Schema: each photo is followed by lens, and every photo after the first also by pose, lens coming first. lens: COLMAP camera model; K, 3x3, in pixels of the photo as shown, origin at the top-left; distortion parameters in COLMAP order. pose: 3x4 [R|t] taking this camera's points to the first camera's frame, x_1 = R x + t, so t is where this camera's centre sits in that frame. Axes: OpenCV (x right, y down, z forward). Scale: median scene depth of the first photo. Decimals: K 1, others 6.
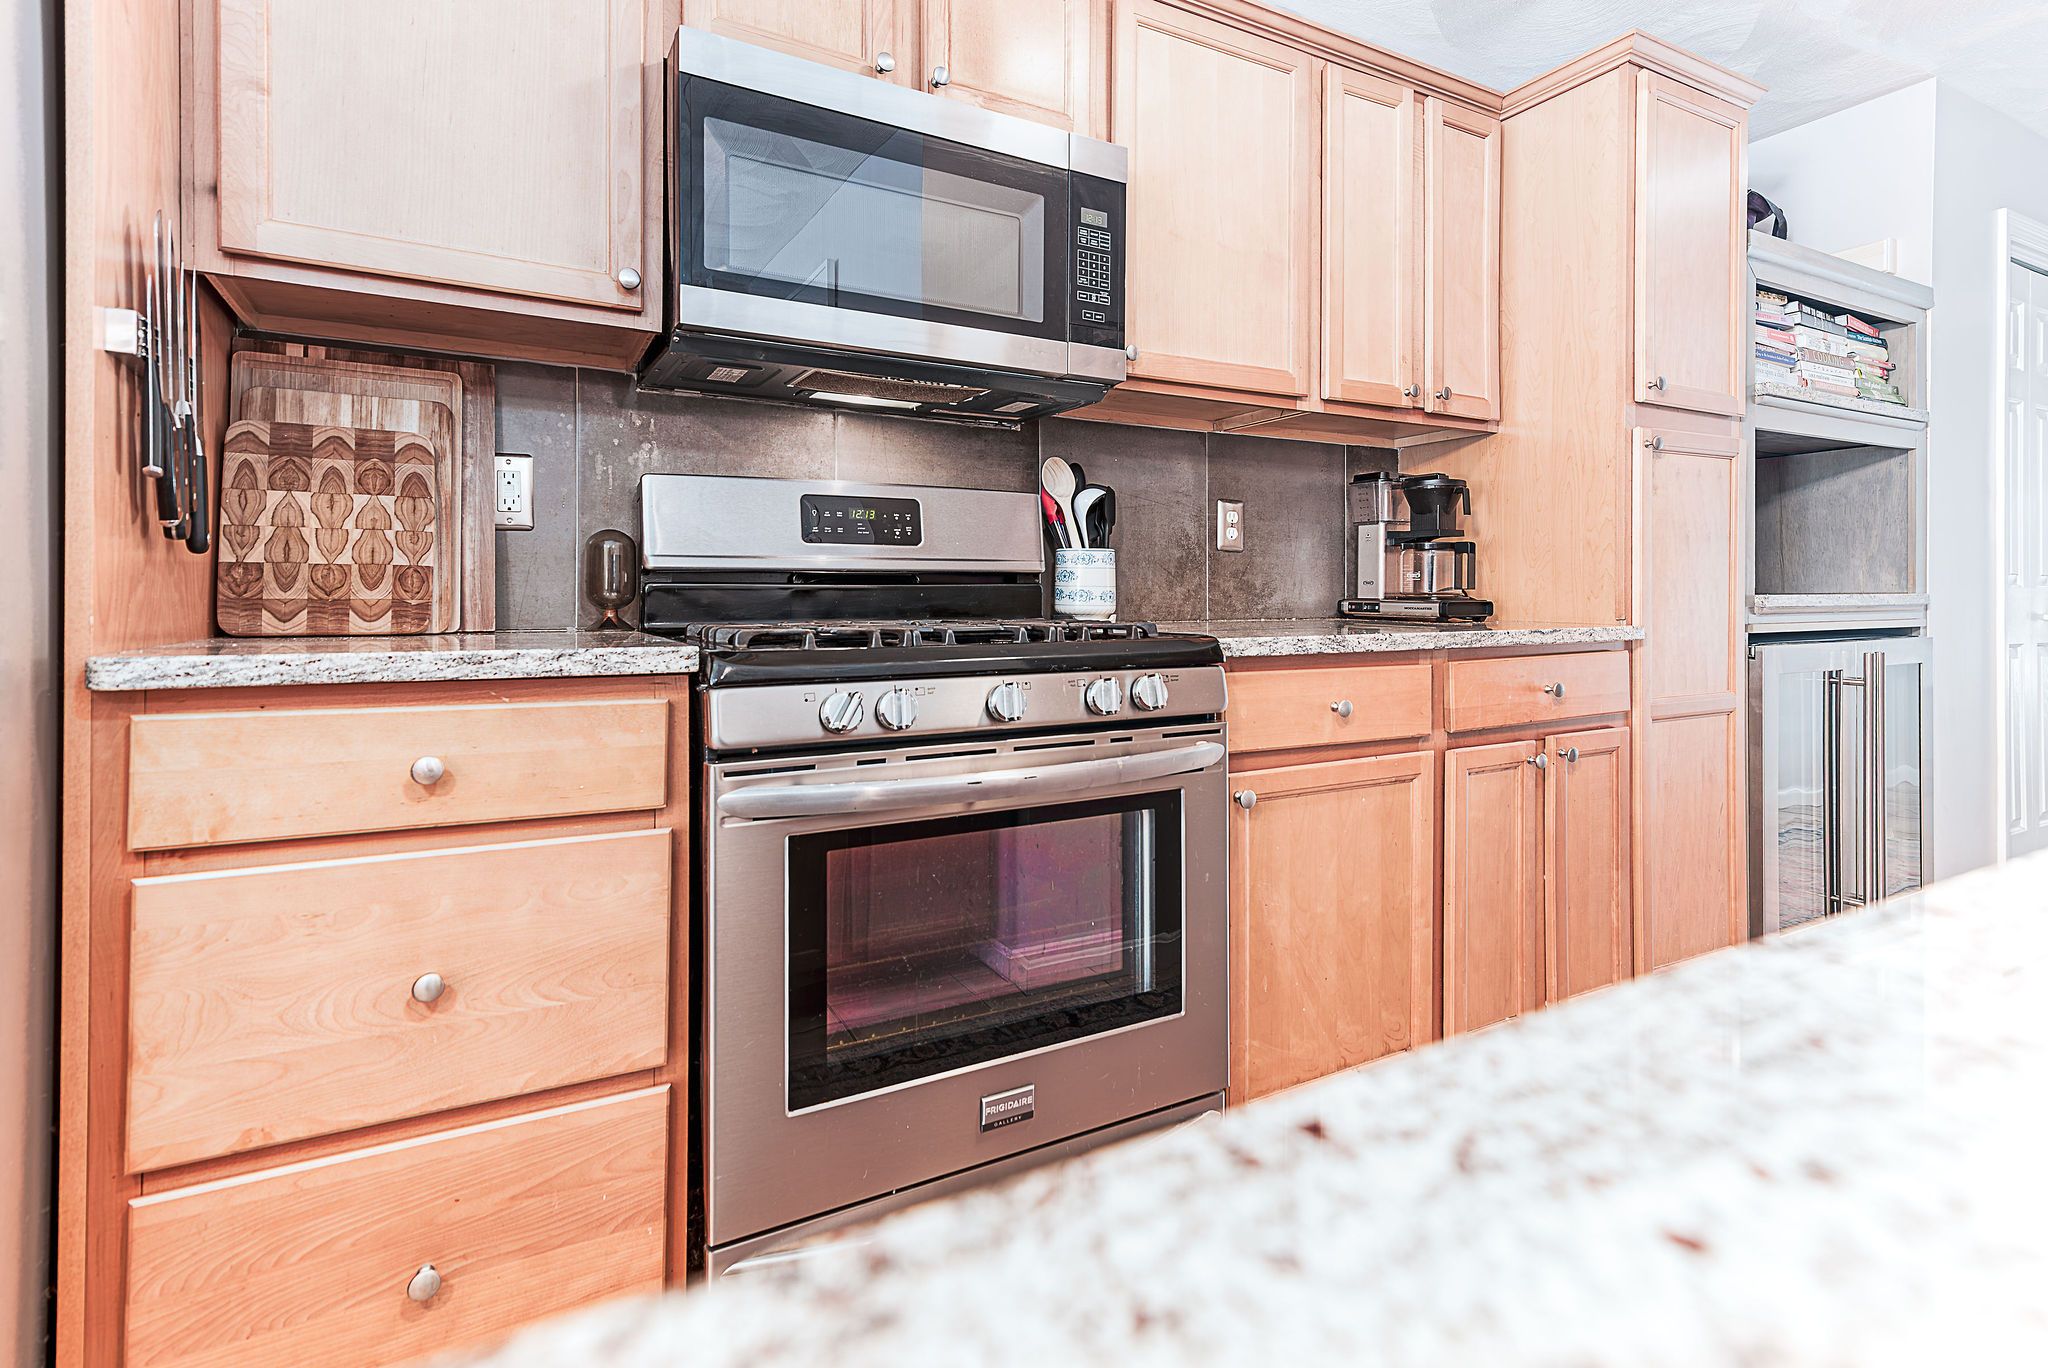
lens RADIAL K [[944.0, 0, 1025.6], [0, 944.0, 596.9], [0, 0, 1]] dist [0.022157, -0.001043]
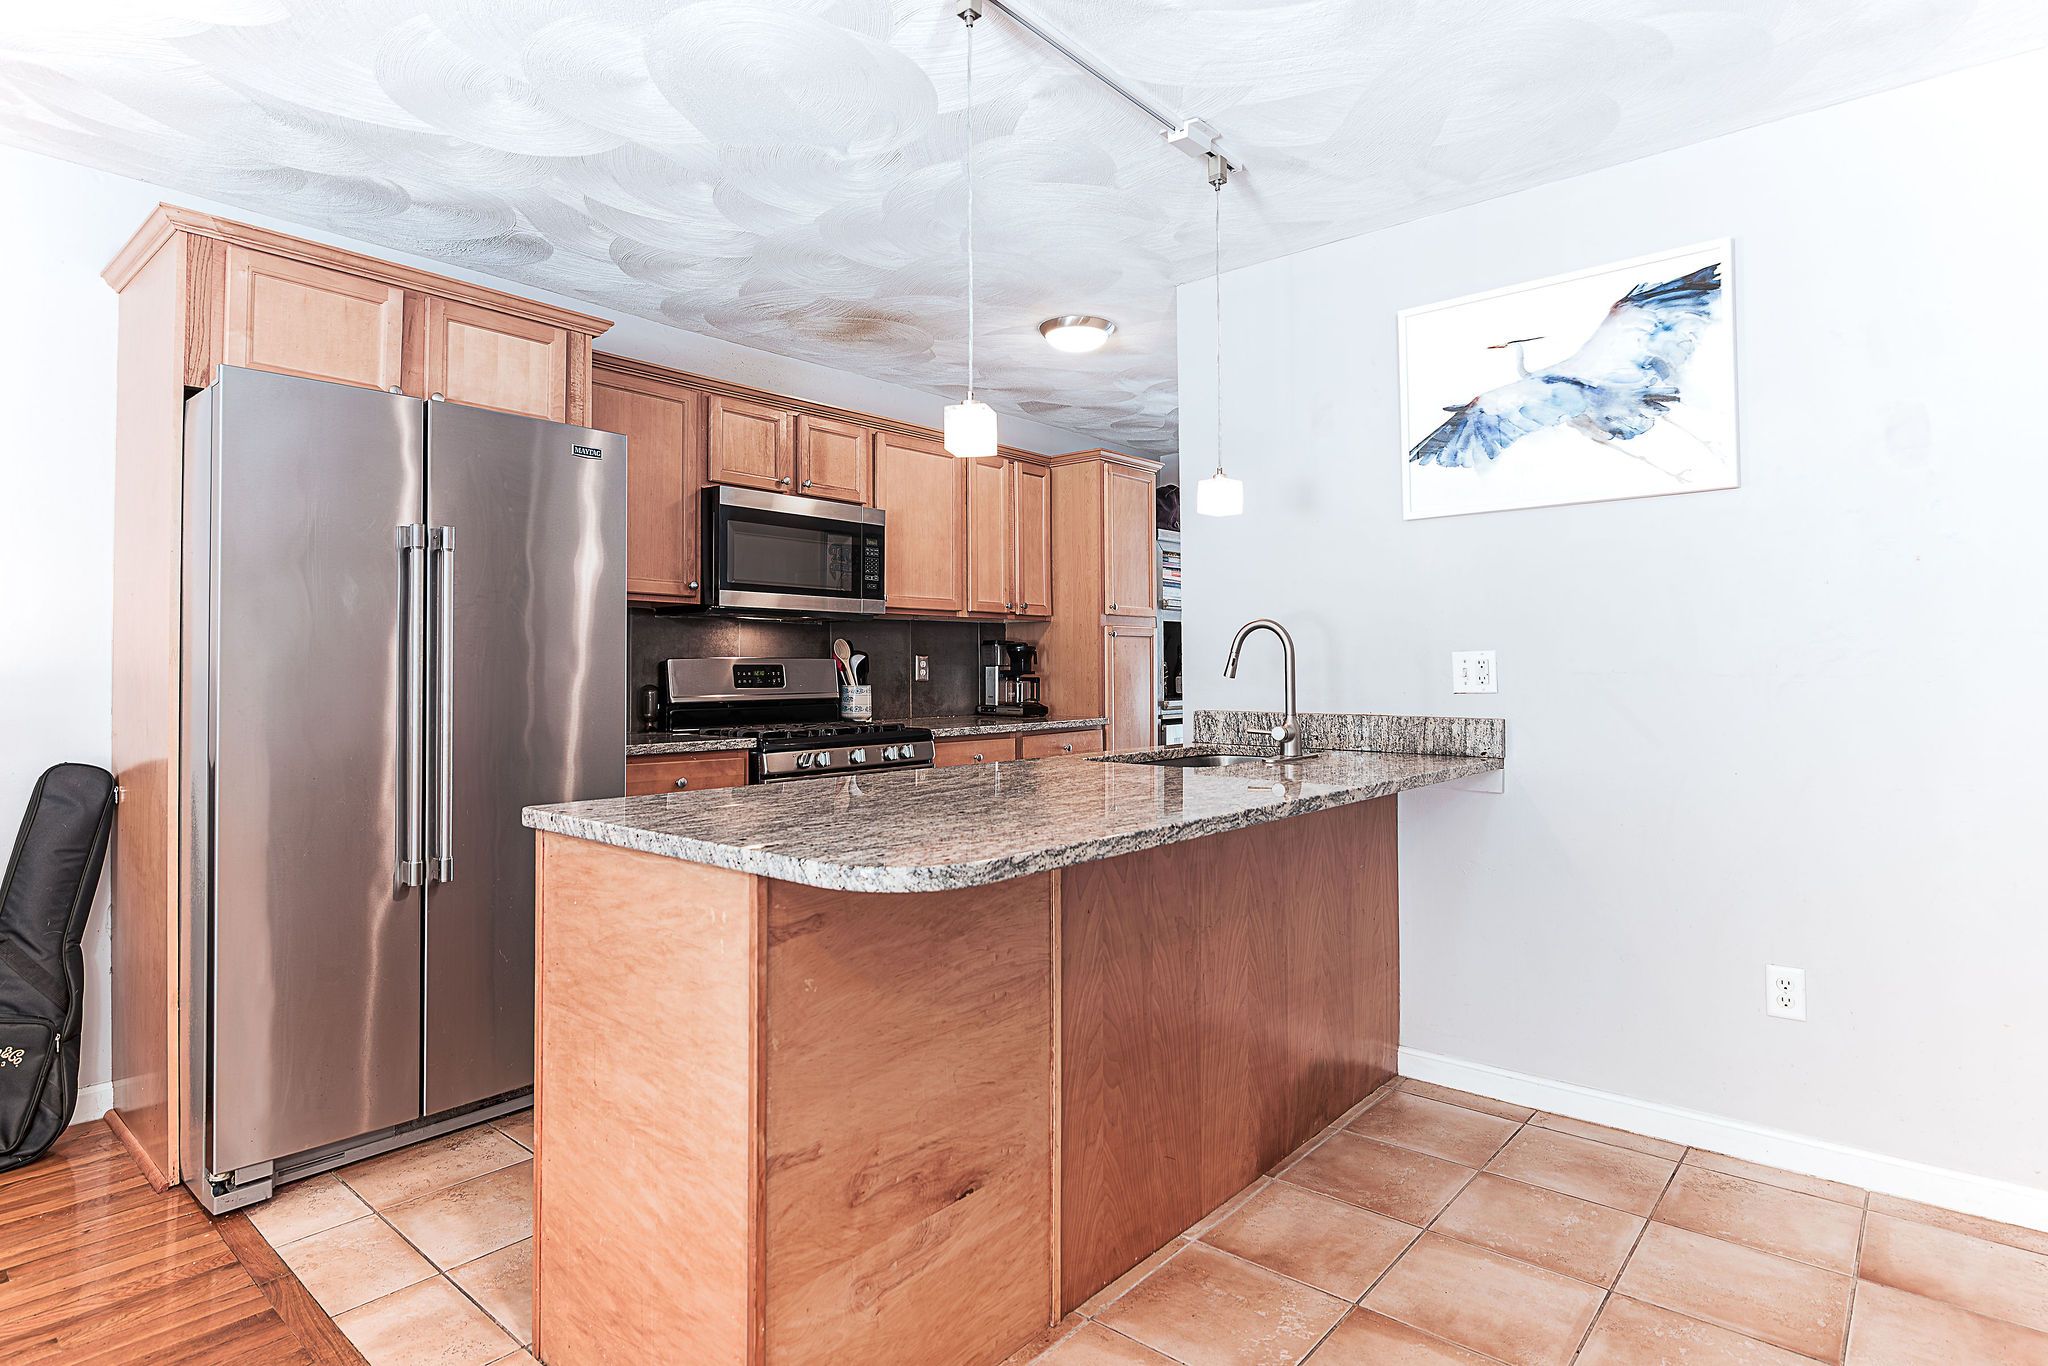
lens RADIAL K [[1073.6, 0, 1036.2], [0, 1073.6, 652.5], [0, 0, 1]] dist [0.005270, -0.003110]
pose [[0.929833, 0.001373, 0.367980, -0.425841], [0.005792, 0.999815, -0.018364, -0.077605], [-0.367937, 0.019207, 0.929652, -1.277242]]
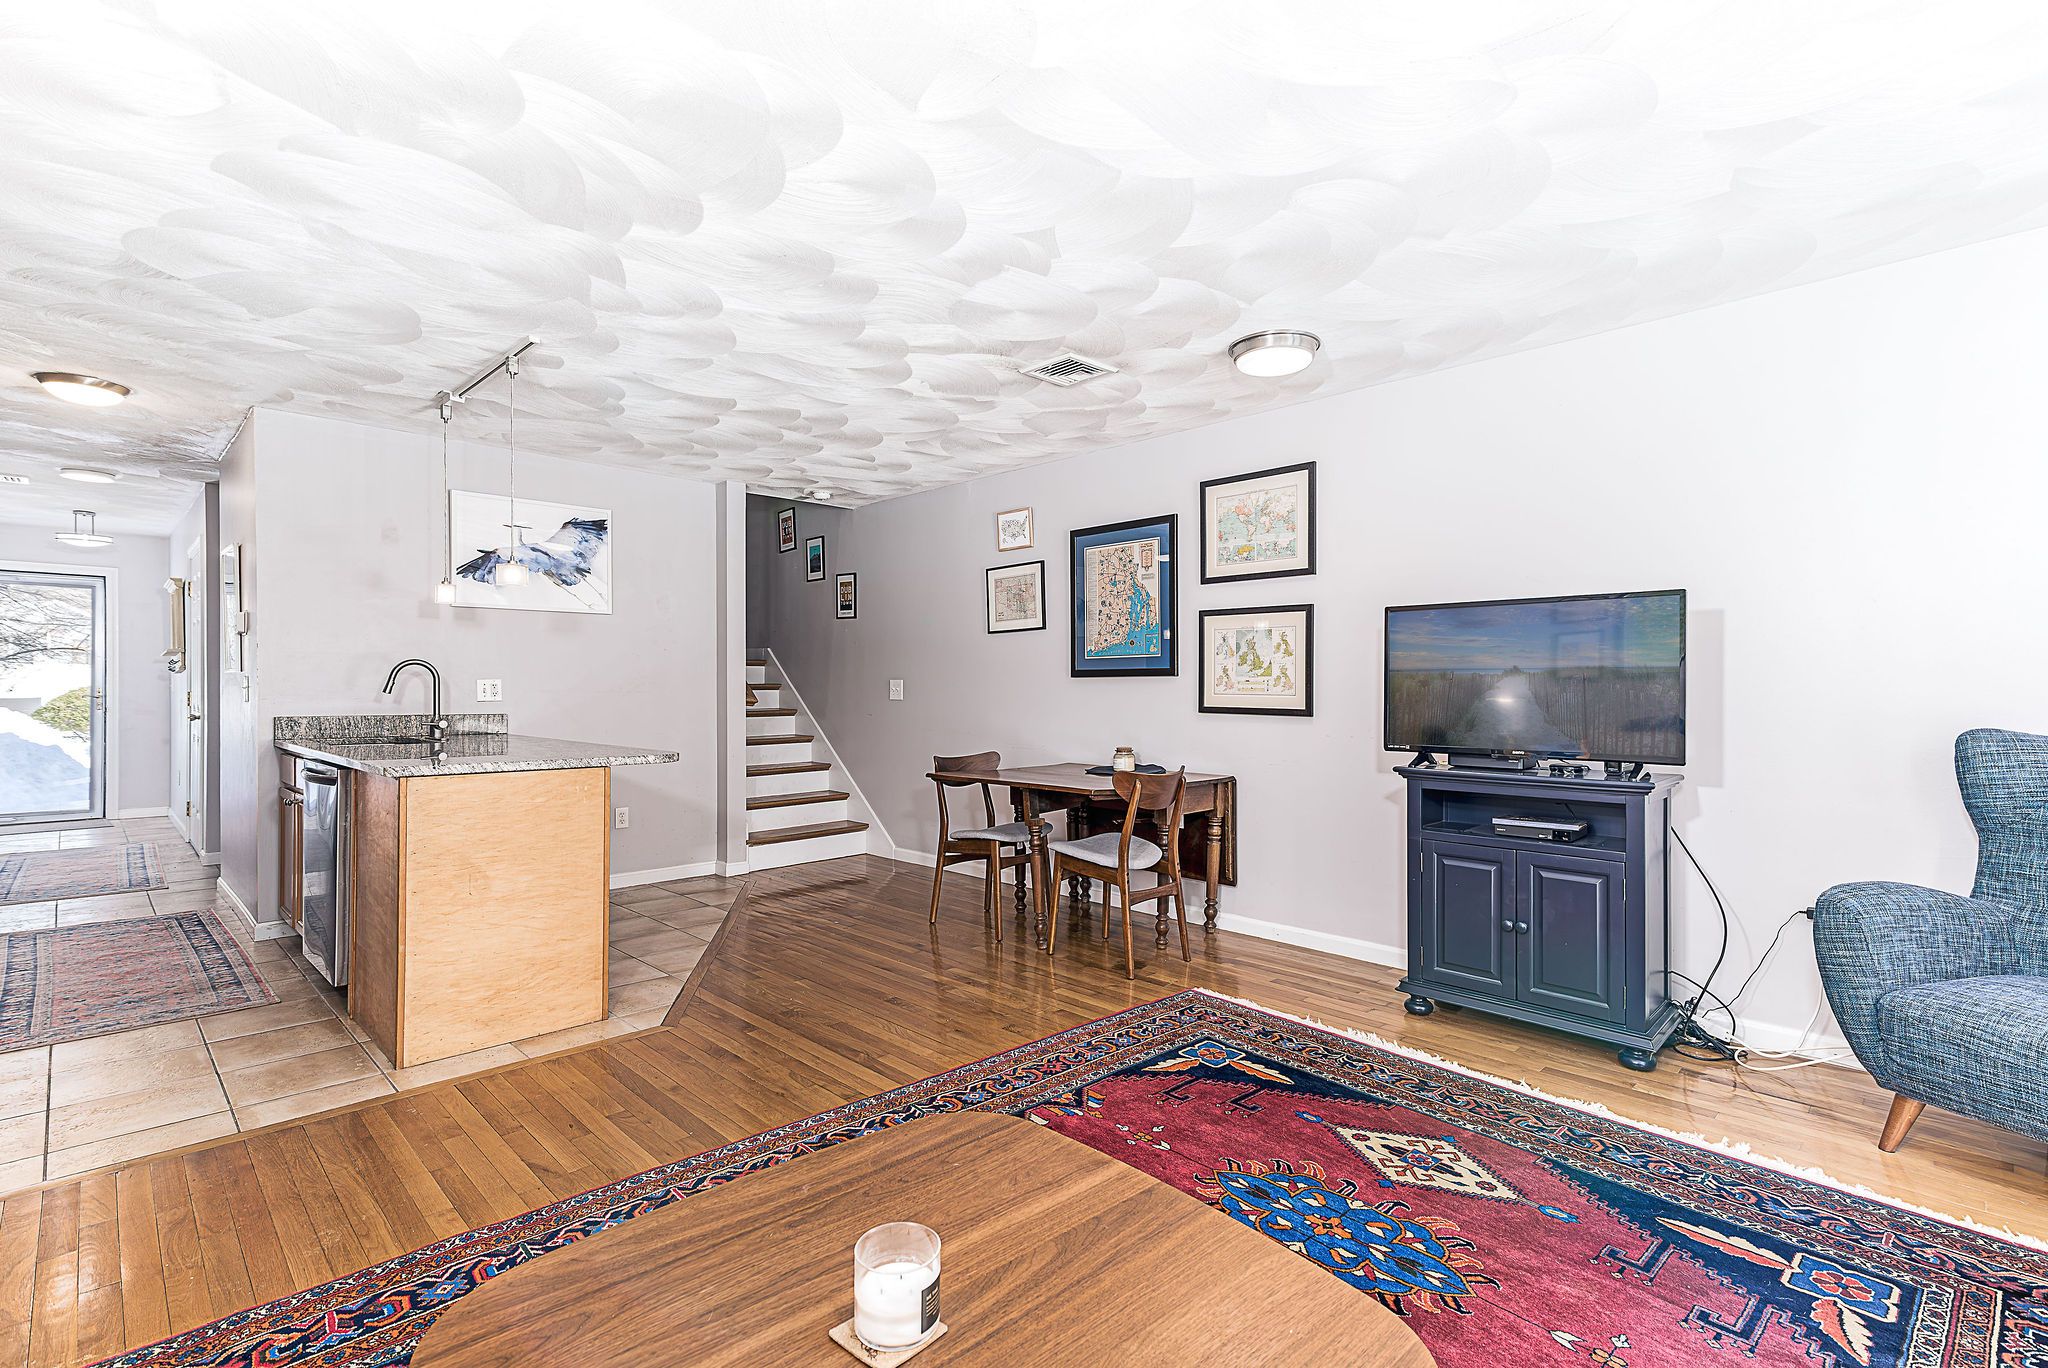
lens RADIAL K [[944.0, 0, 1025.6], [0, 944.0, 692.1], [0, 0, 1]] dist [0.022157, -0.001043]
pose [[-0.286264, -0.005327, 0.958136, -2.178216], [-0.001332, 0.999986, 0.005162, -0.084500], [-0.958150, 0.000202, -0.286267, -0.753190]]
